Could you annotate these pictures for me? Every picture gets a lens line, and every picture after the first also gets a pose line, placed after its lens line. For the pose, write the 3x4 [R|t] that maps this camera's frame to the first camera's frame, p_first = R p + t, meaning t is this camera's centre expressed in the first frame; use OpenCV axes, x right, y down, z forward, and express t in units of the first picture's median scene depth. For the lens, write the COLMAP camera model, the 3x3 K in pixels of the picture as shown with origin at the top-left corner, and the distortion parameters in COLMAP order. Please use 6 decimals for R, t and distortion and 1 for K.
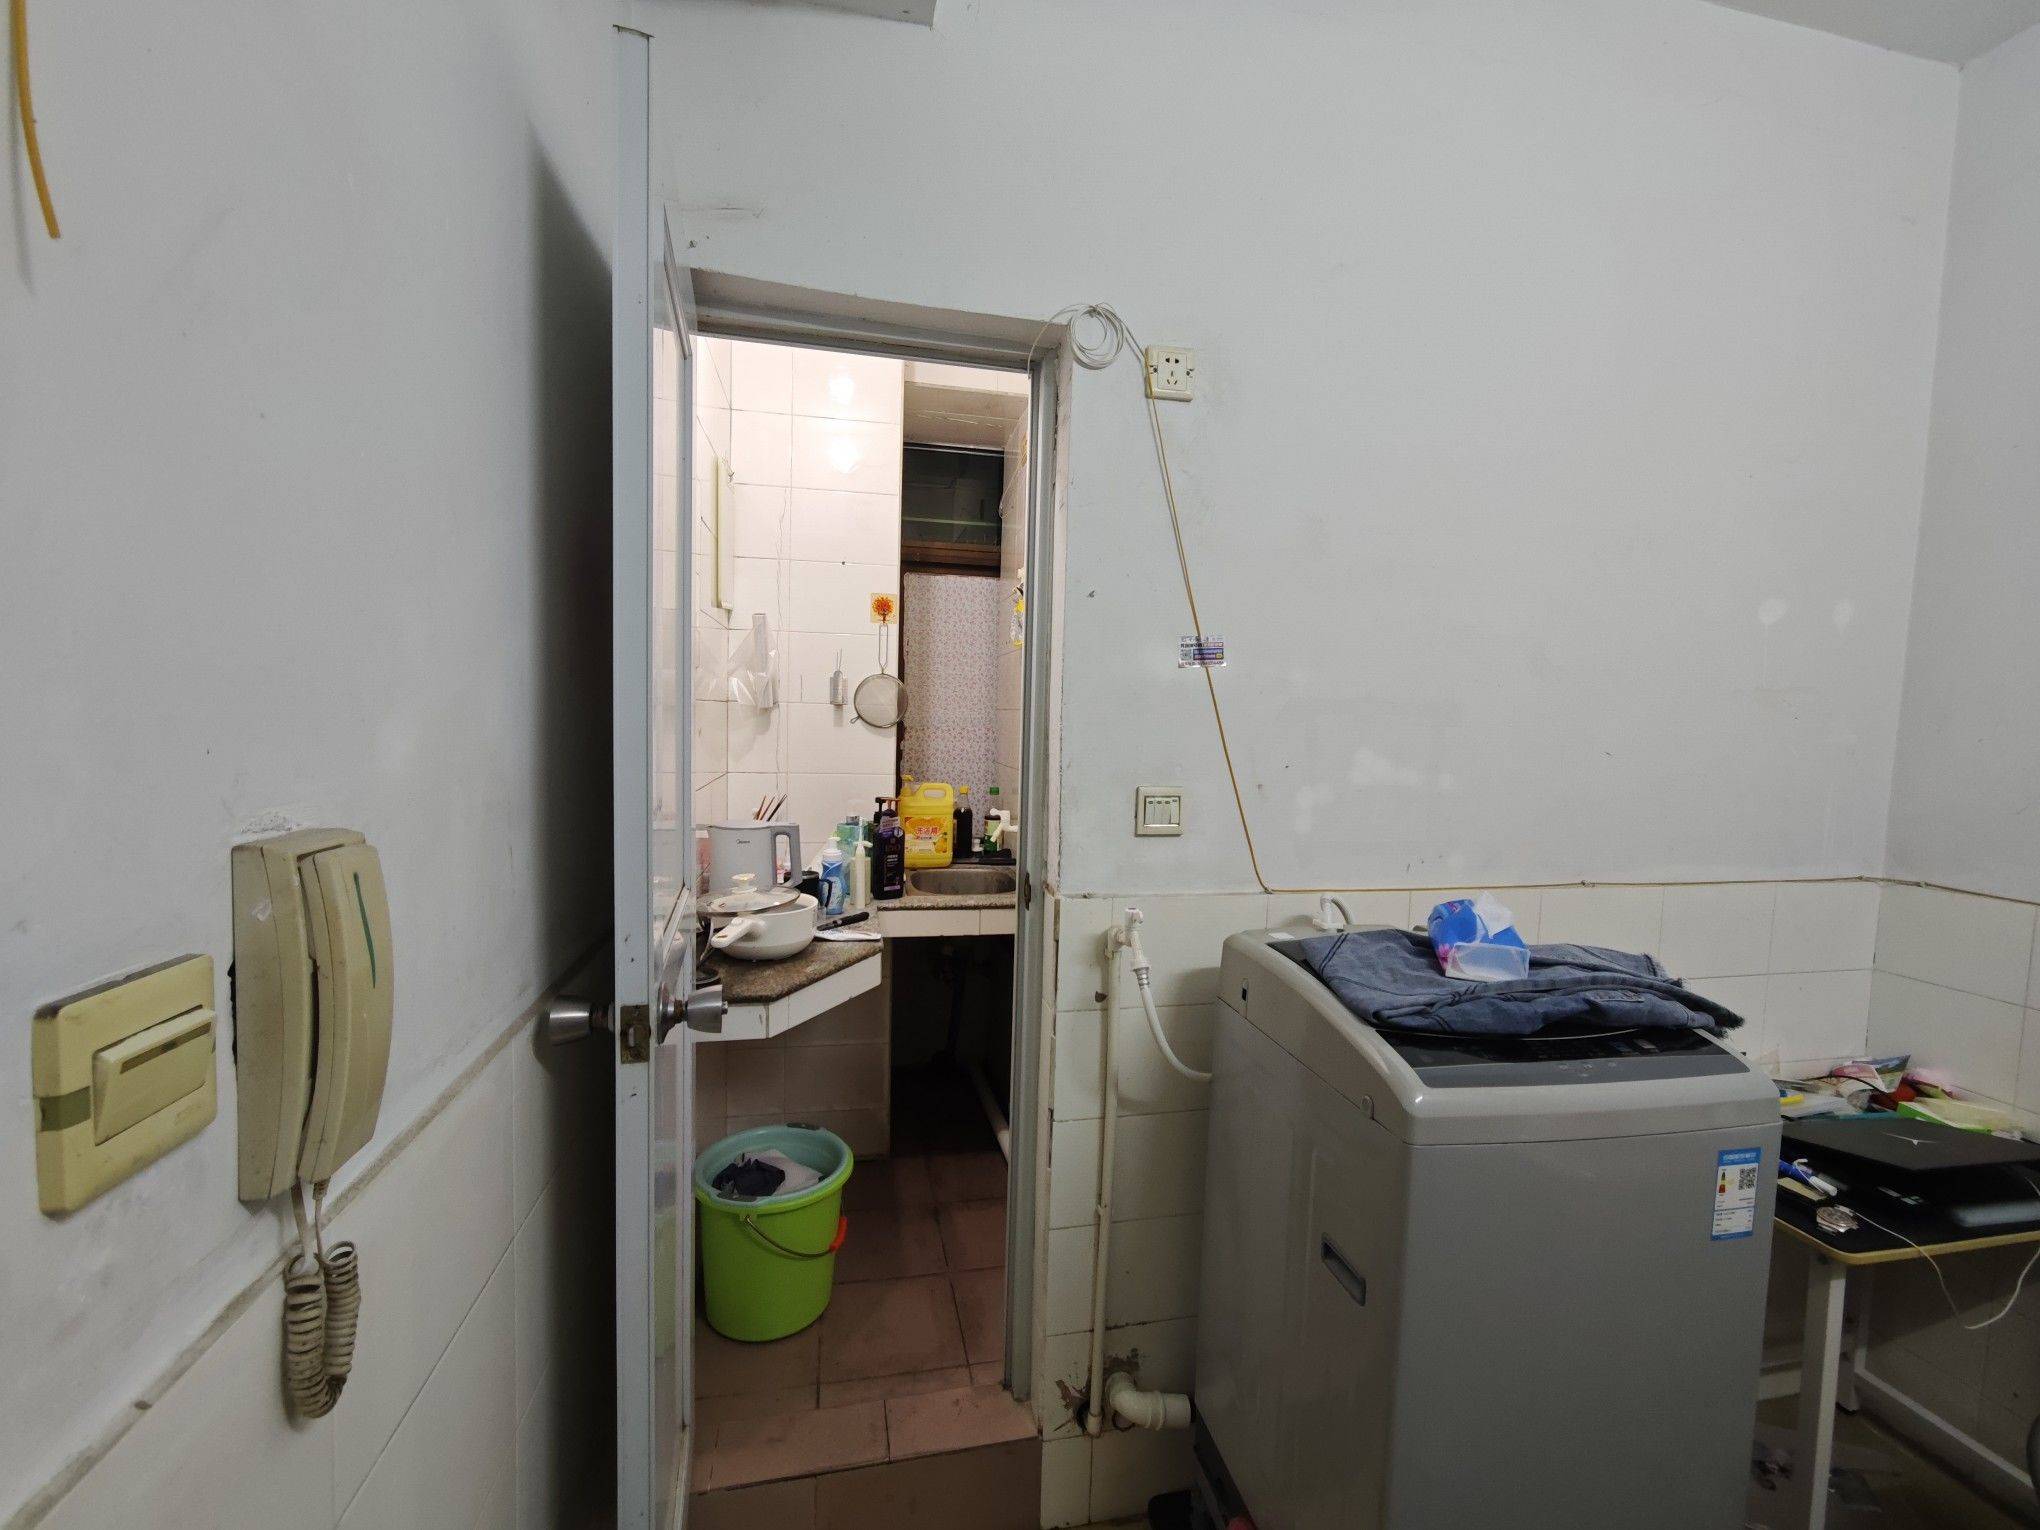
lens RADIAL K [[849.4, 0, 1019.2], [0, 849.4, 764.7], [0, 0, 1]] dist [-0.004927, 0.001744]
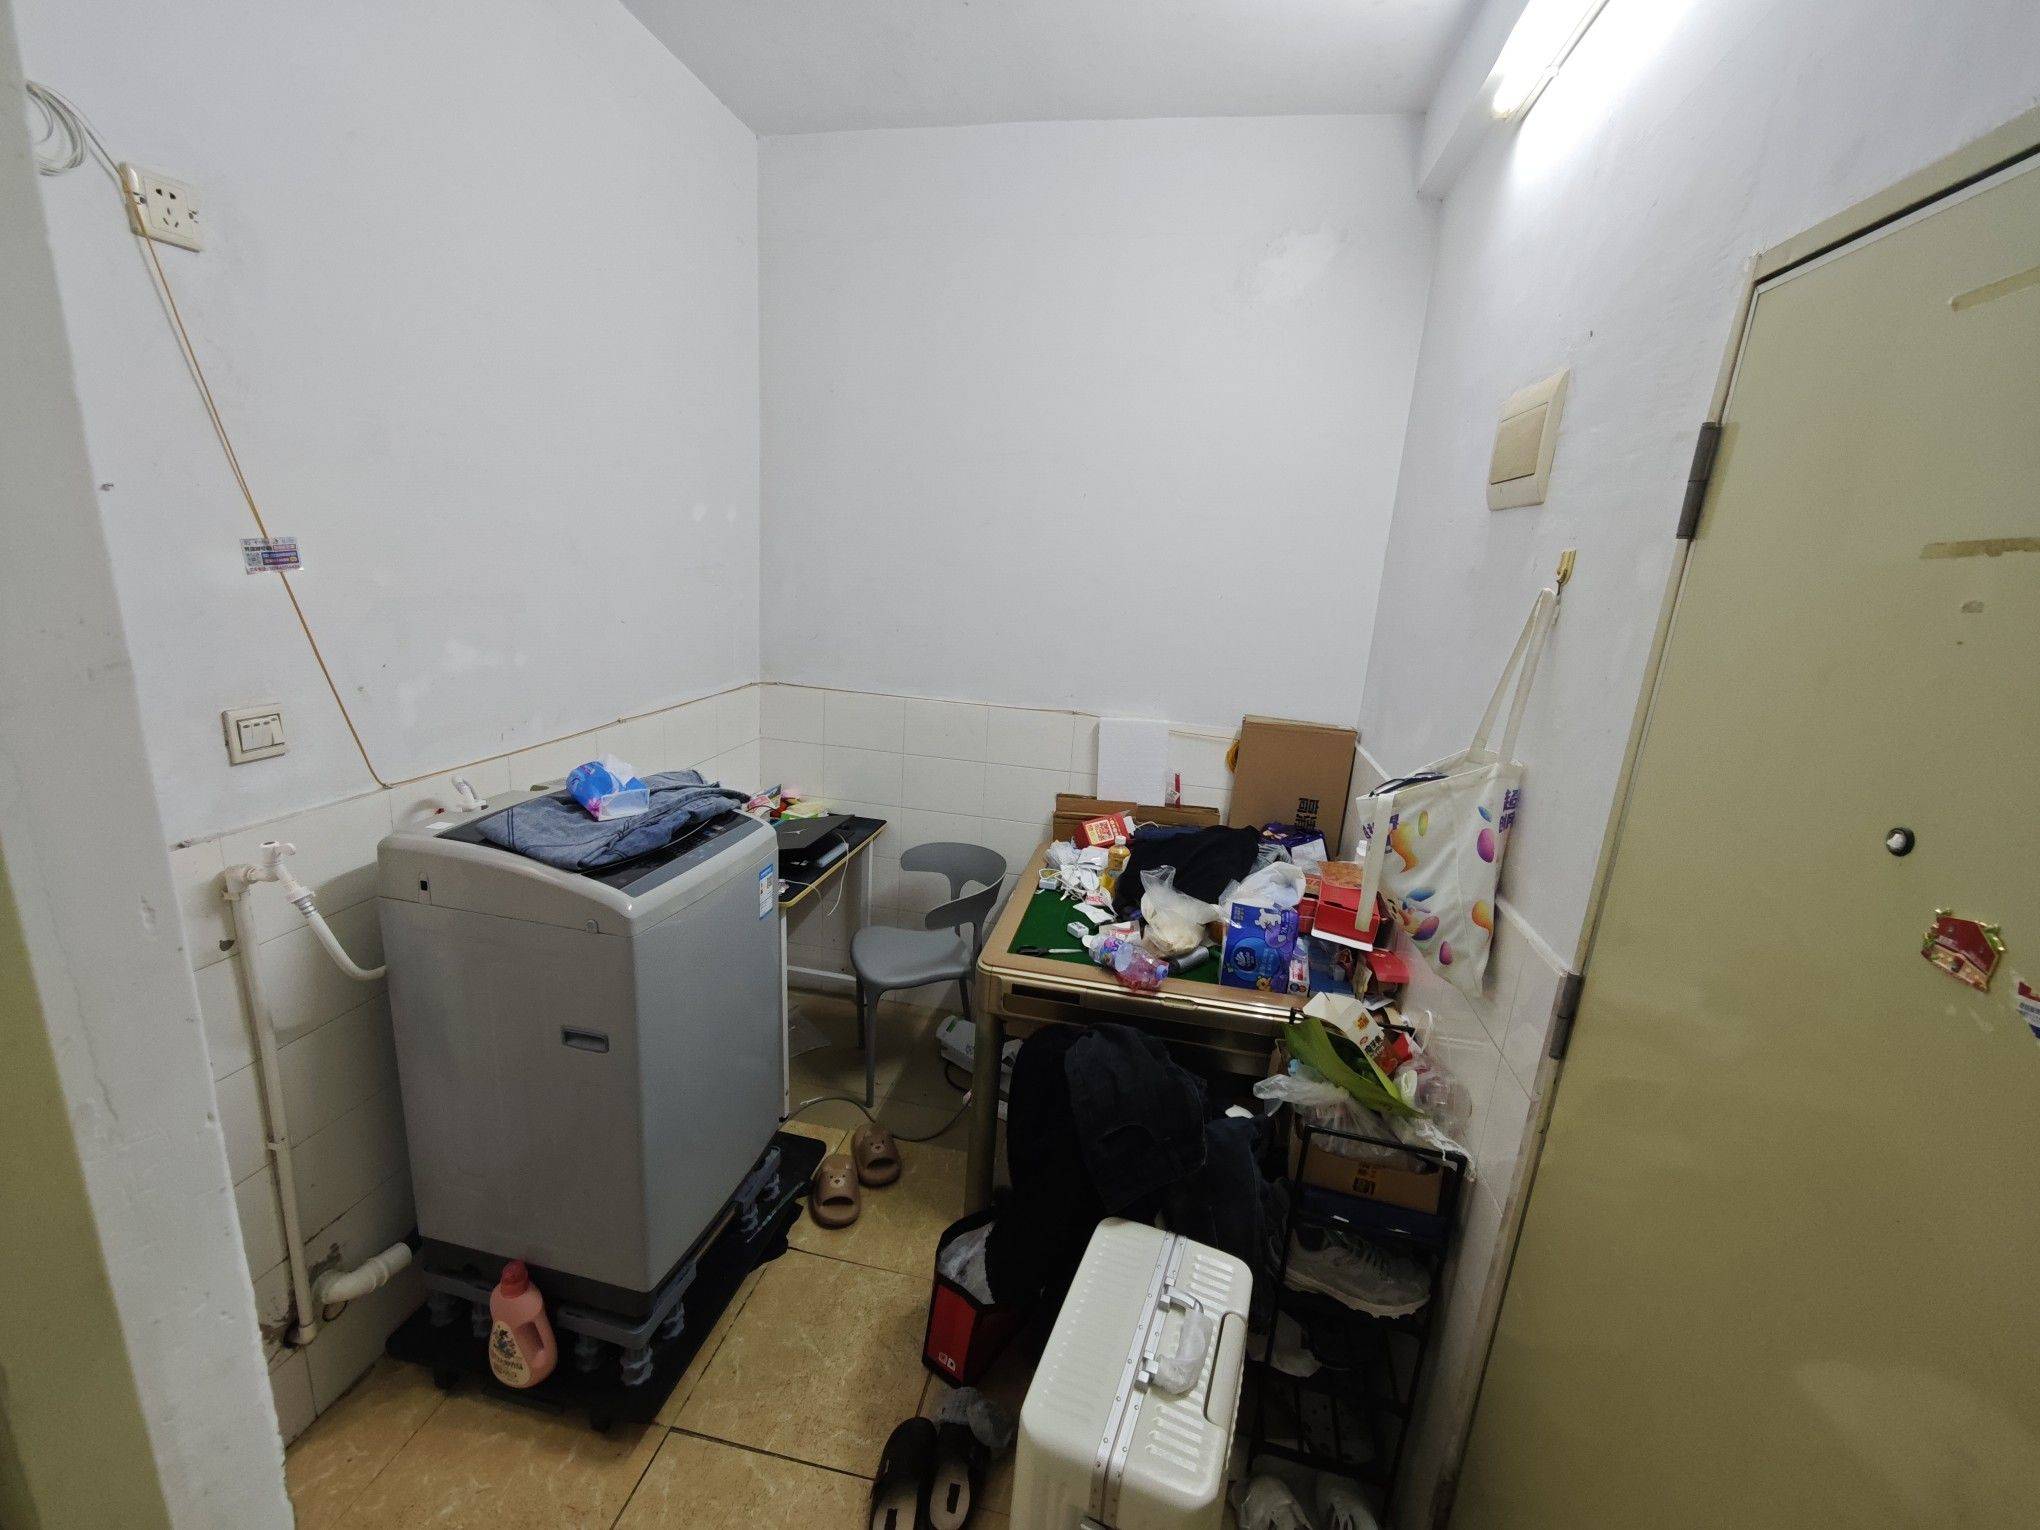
lens RADIAL K [[849.4, 0, 1015.0], [0, 849.4, 767.7], [0, 0, 1]] dist [-0.004927, 0.001744]
pose [[0.399809, -0.227800, 0.887840, -0.404406], [0.005478, 0.969201, 0.246209, -0.160214], [-0.916582, -0.093573, 0.388744, -0.142208]]
